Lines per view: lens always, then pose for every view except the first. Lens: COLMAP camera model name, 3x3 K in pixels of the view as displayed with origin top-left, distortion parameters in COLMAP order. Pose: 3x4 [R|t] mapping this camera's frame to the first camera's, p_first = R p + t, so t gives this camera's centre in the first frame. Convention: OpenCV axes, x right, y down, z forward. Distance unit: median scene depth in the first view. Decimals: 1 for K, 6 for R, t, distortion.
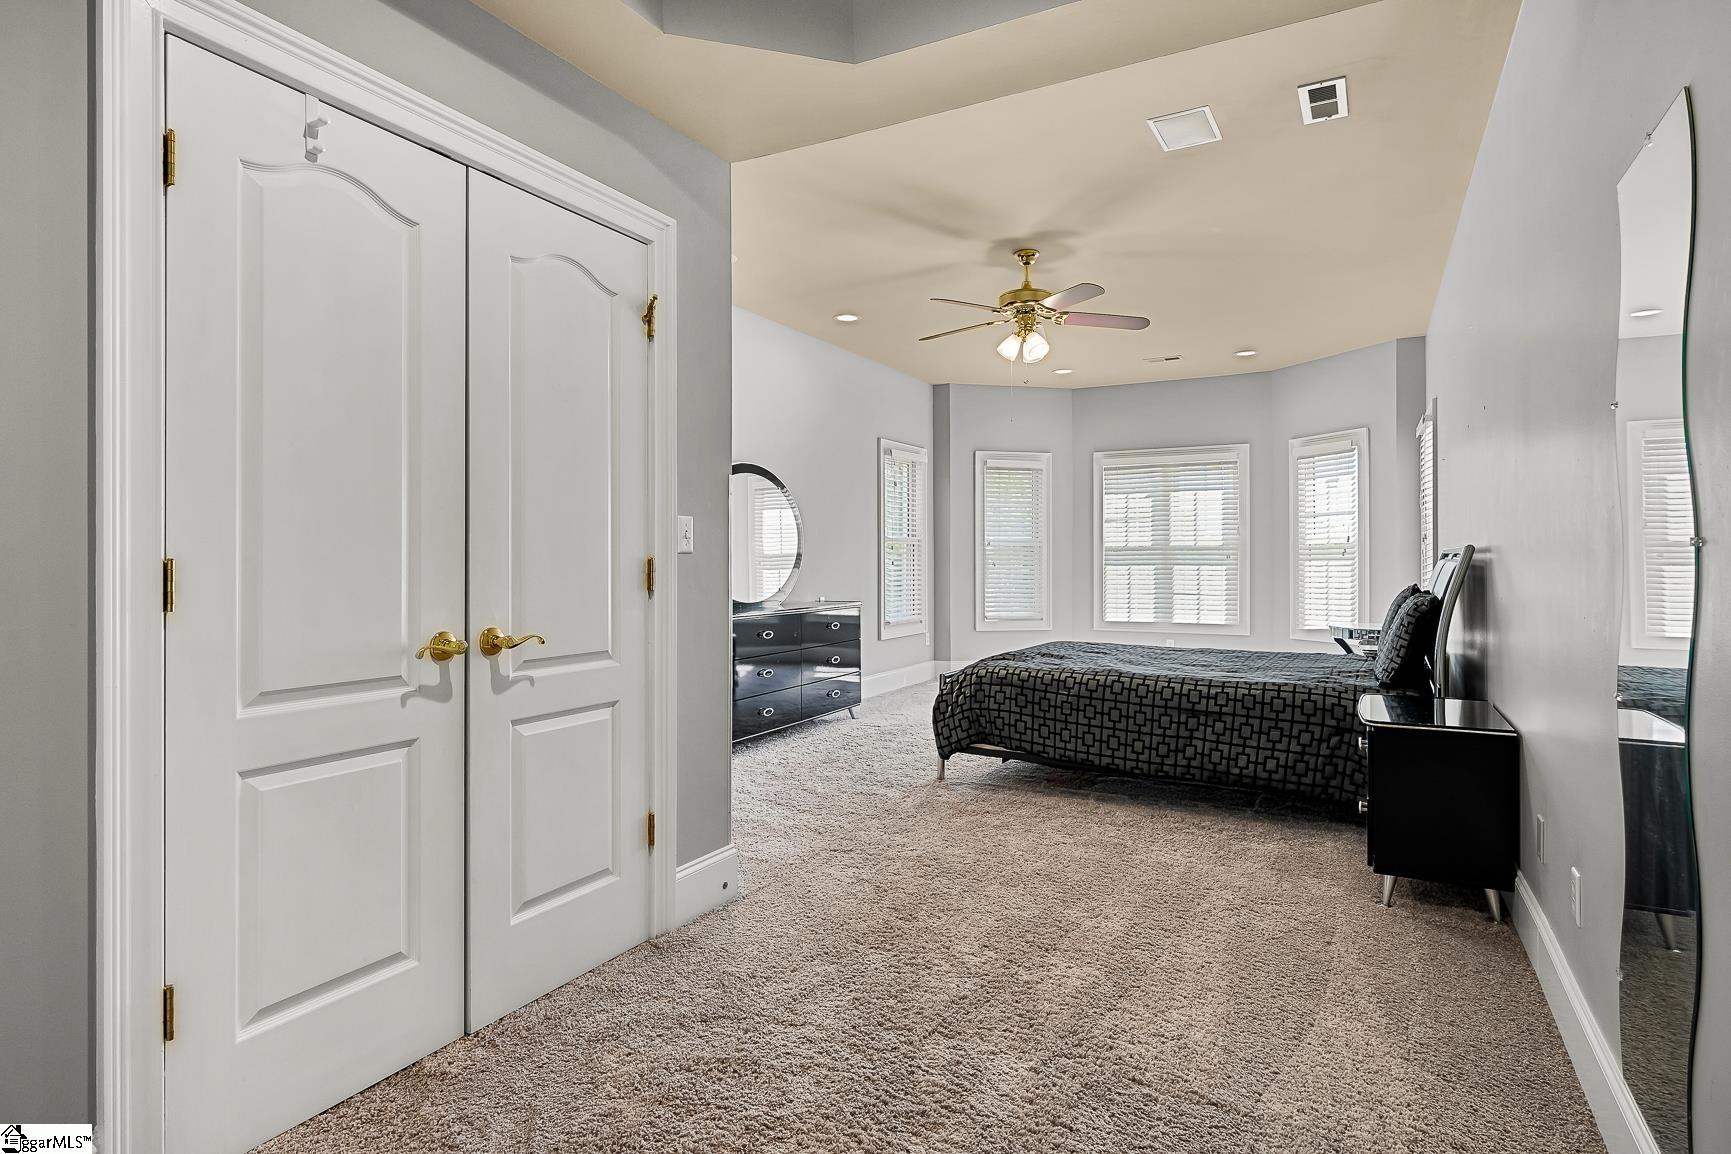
lens RADIAL K [[879.2, 0, 869.3], [0, 879.2, 569.7], [0, 0, 1]] dist [0.006107, 0.000147]
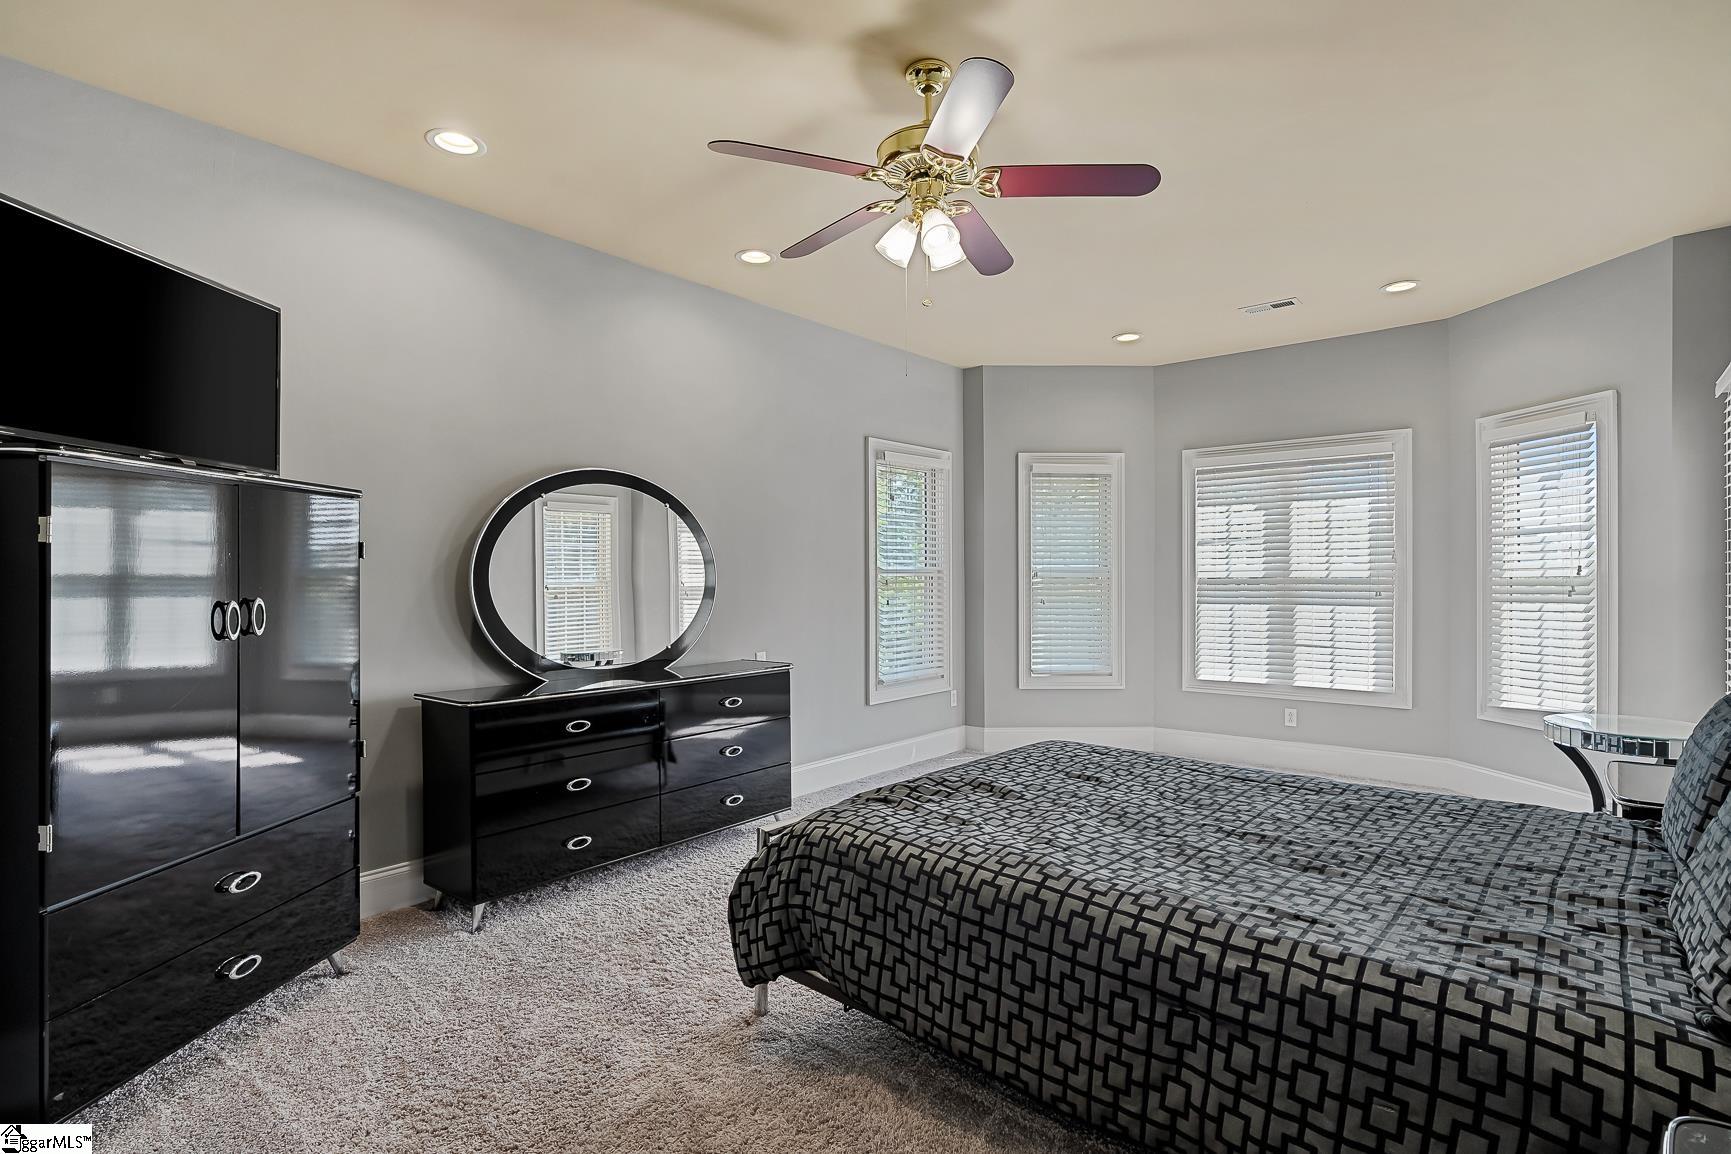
lens RADIAL K [[857.0, 0, 853.8], [0, 857.0, 593.6], [0, 0, 1]] dist [-0.000792, 0.001066]
pose [[0.980861, 0.001903, -0.194701, 0.159936], [-0.000690, 0.999980, 0.006300, -0.022165], [0.194709, -0.006046, 0.980842, 0.308057]]
